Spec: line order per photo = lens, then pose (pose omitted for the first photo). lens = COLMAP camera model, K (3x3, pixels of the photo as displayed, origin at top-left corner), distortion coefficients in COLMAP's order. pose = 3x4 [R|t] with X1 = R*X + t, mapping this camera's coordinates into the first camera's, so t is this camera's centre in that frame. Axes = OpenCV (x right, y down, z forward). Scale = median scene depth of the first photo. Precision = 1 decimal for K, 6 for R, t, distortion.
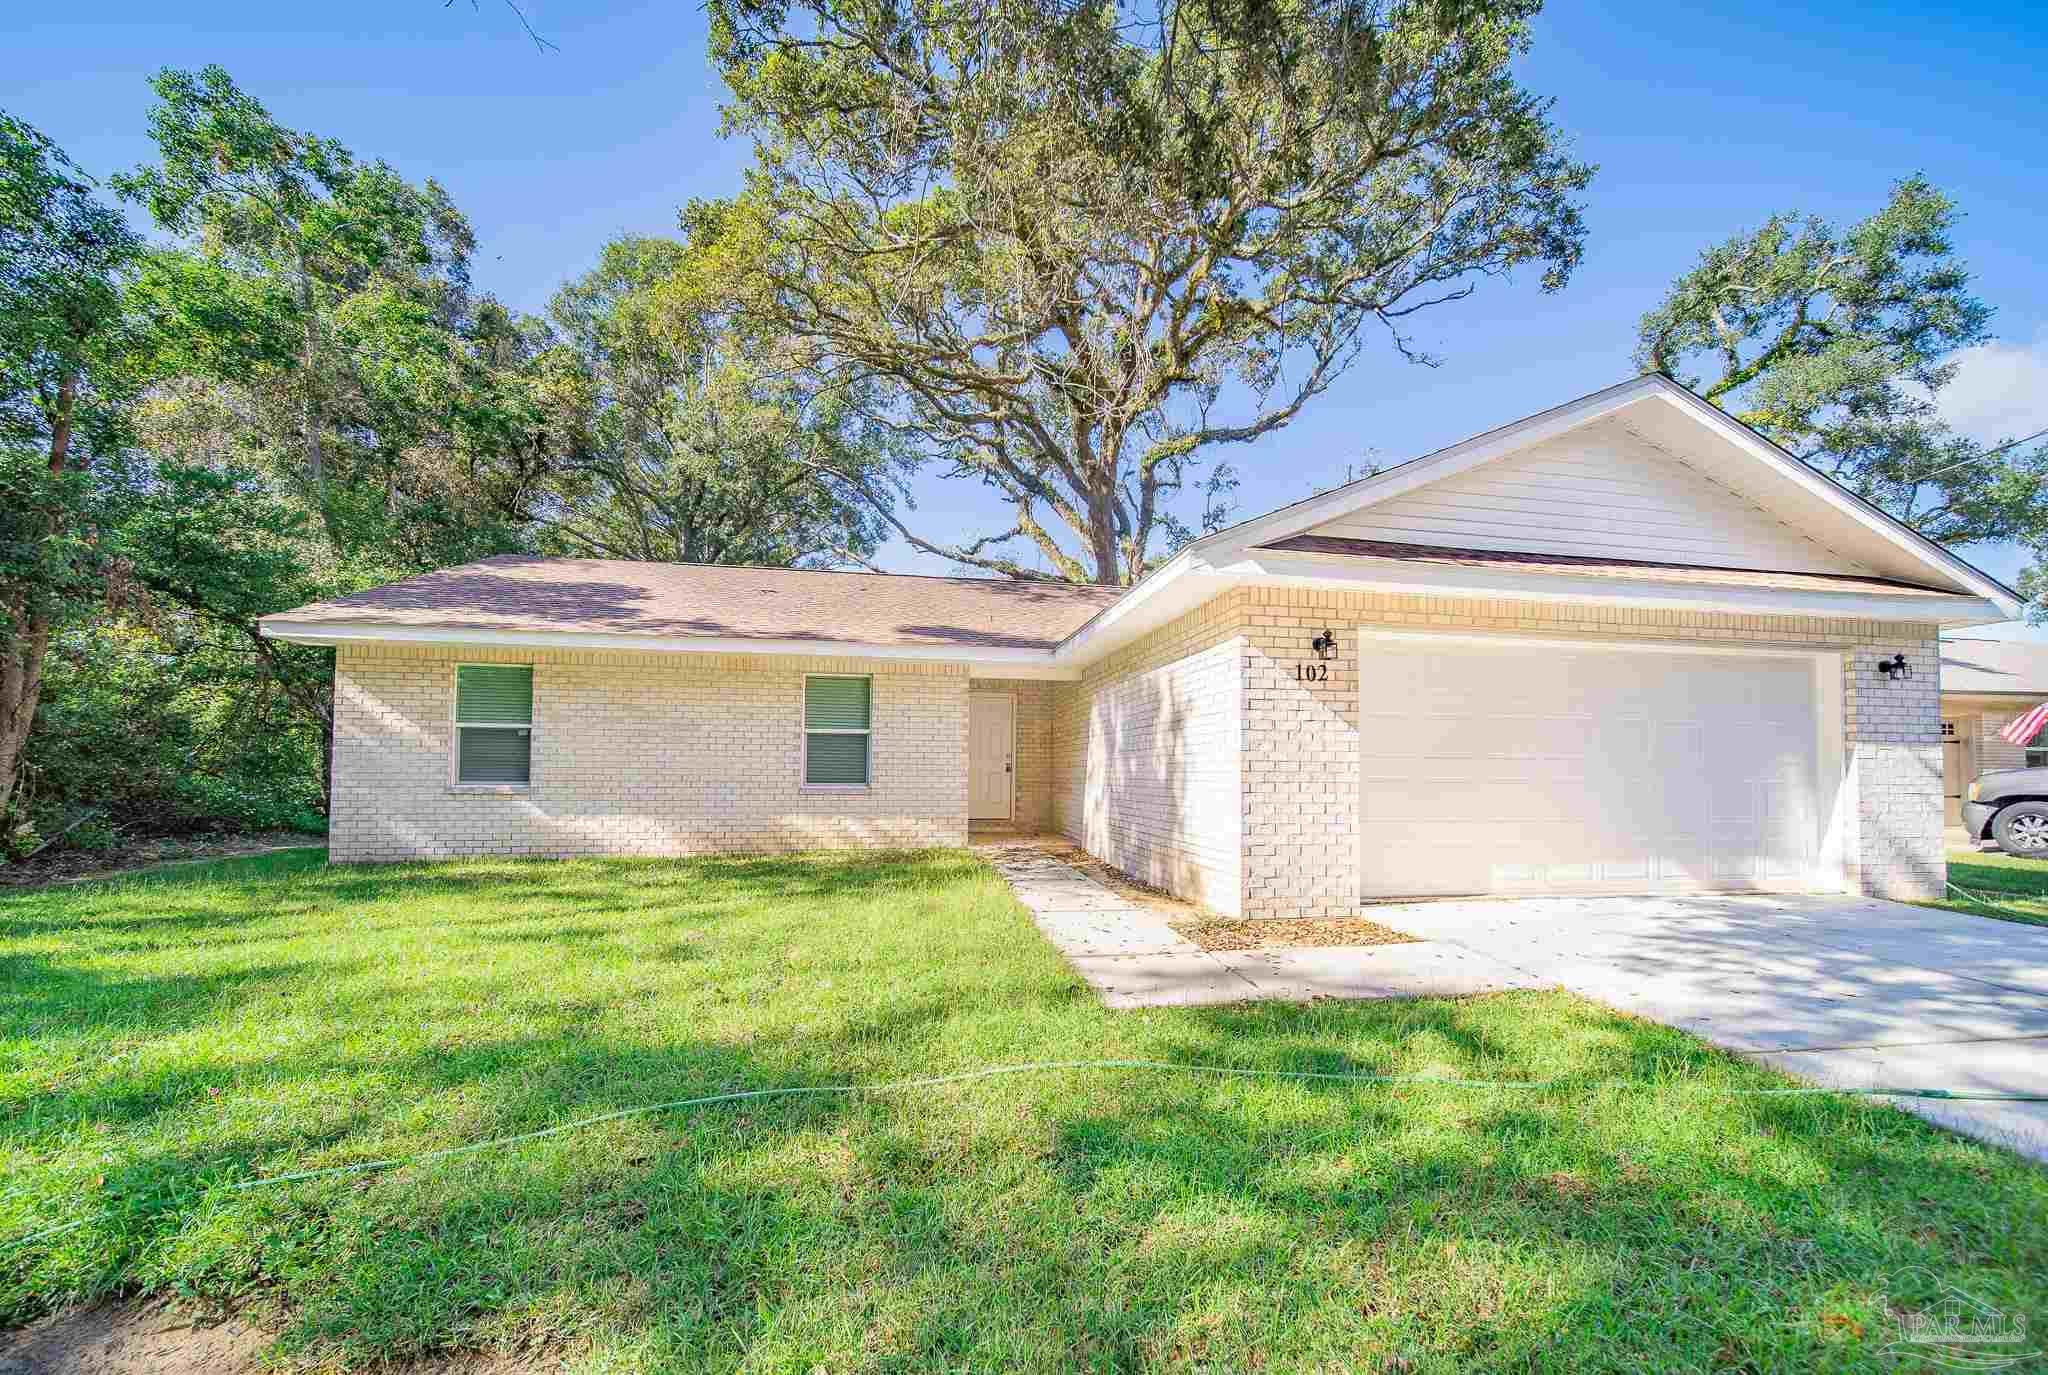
lens RADIAL K [[771.0, 0, 1027.6], [0, 771.0, 741.6], [0, 0, 1]] dist [-0.001499, -0.000204]
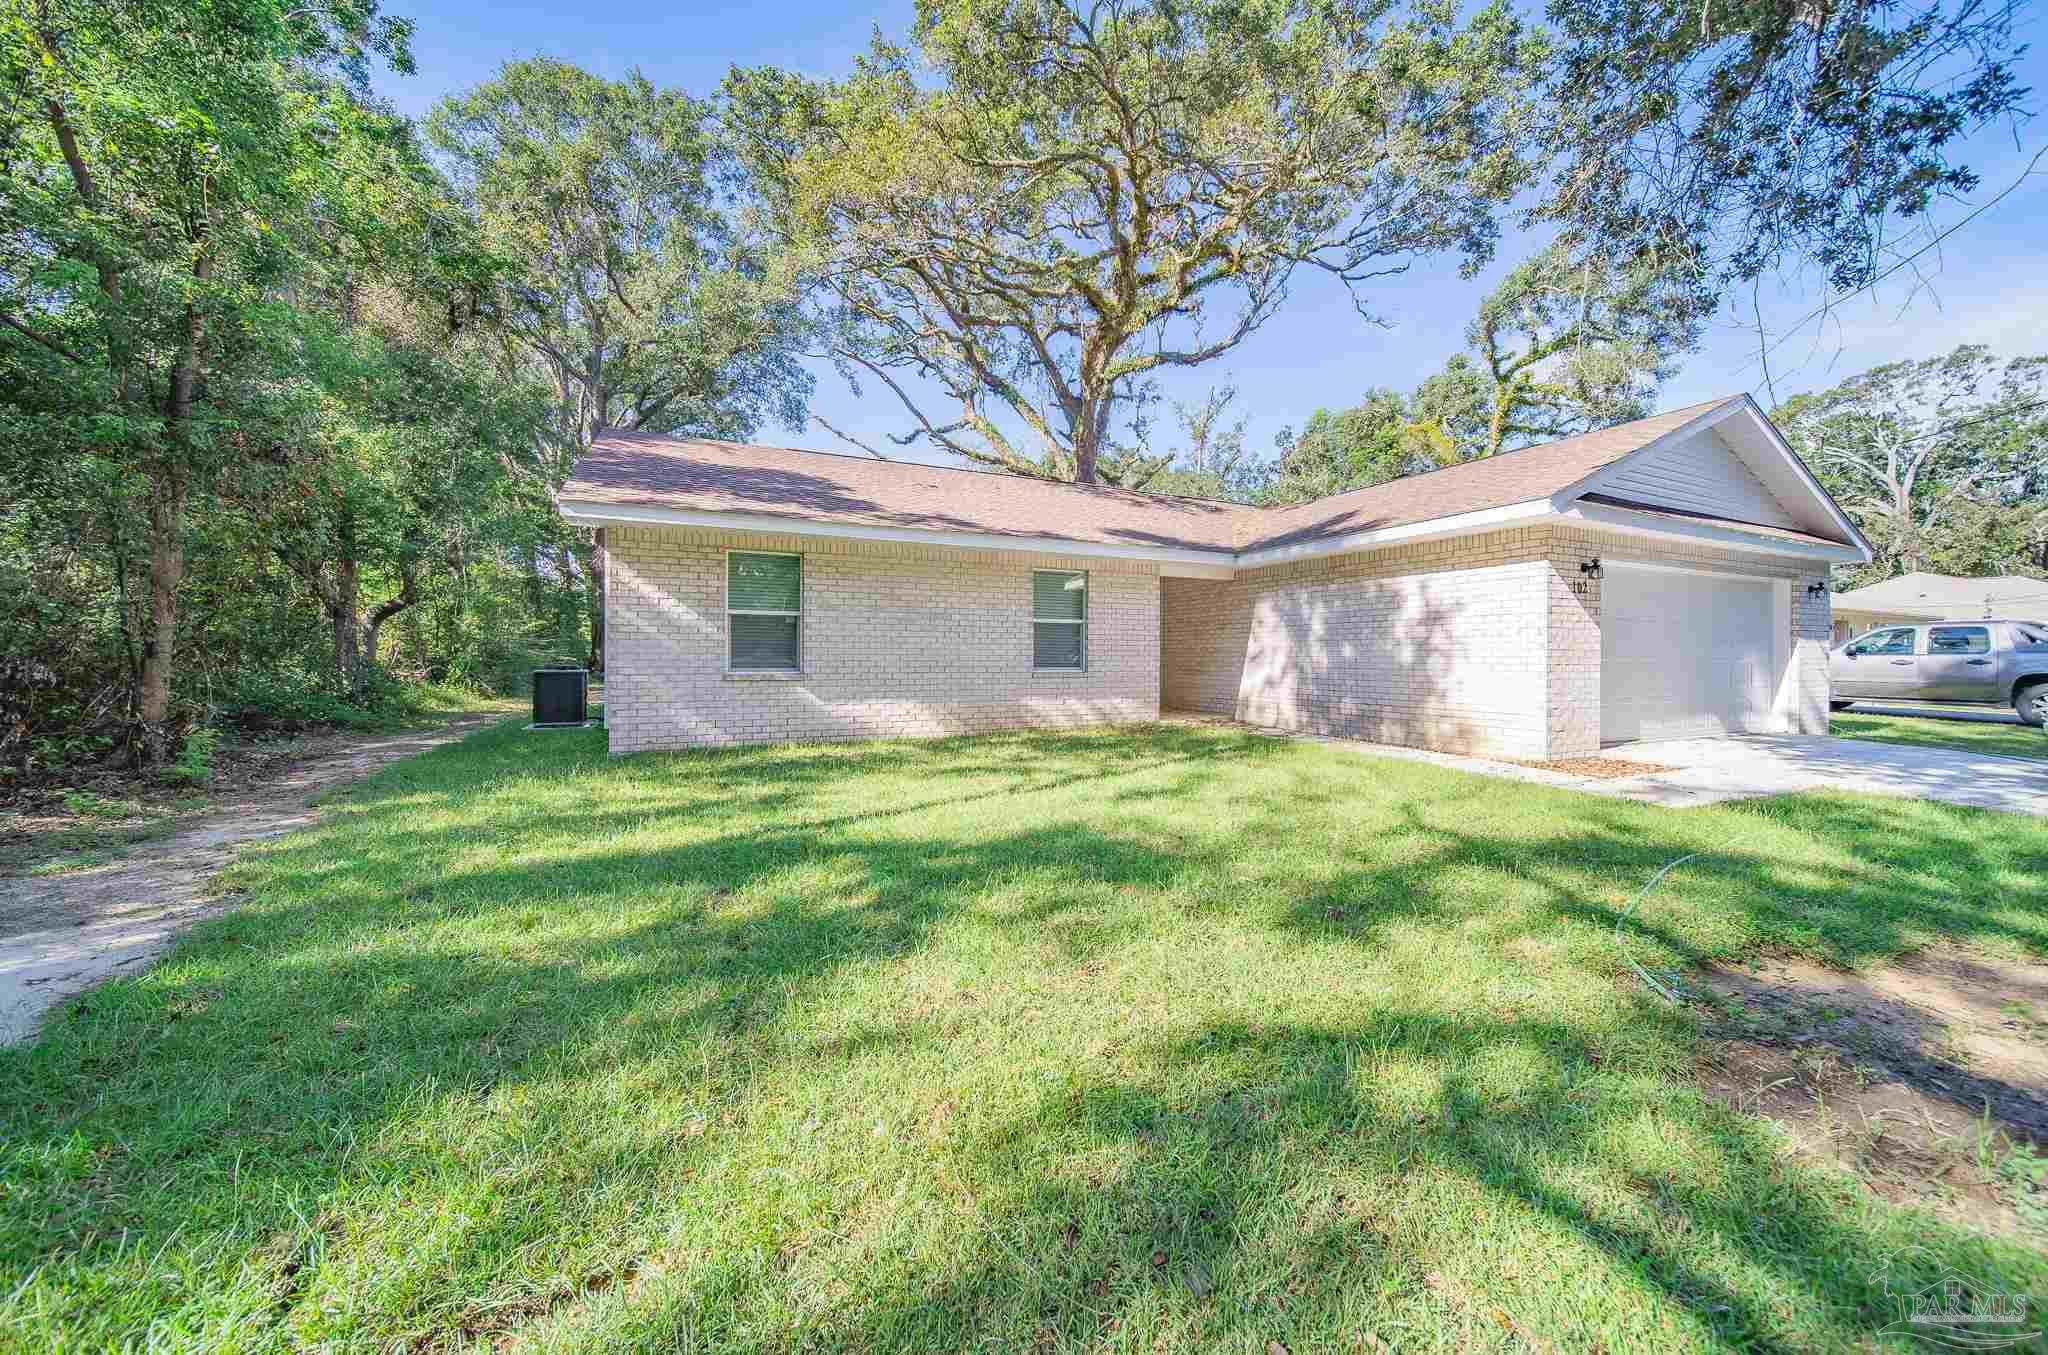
lens RADIAL K [[733.8, 0, 1064.4], [0, 733.8, 657.6], [0, 0, 1]] dist [-0.001581, -0.000327]
pose [[0.964068, -0.003051, 0.265640, -0.528775], [-0.008120, 0.999128, 0.040947, -0.004249], [-0.265533, -0.041633, 0.963202, -0.030794]]
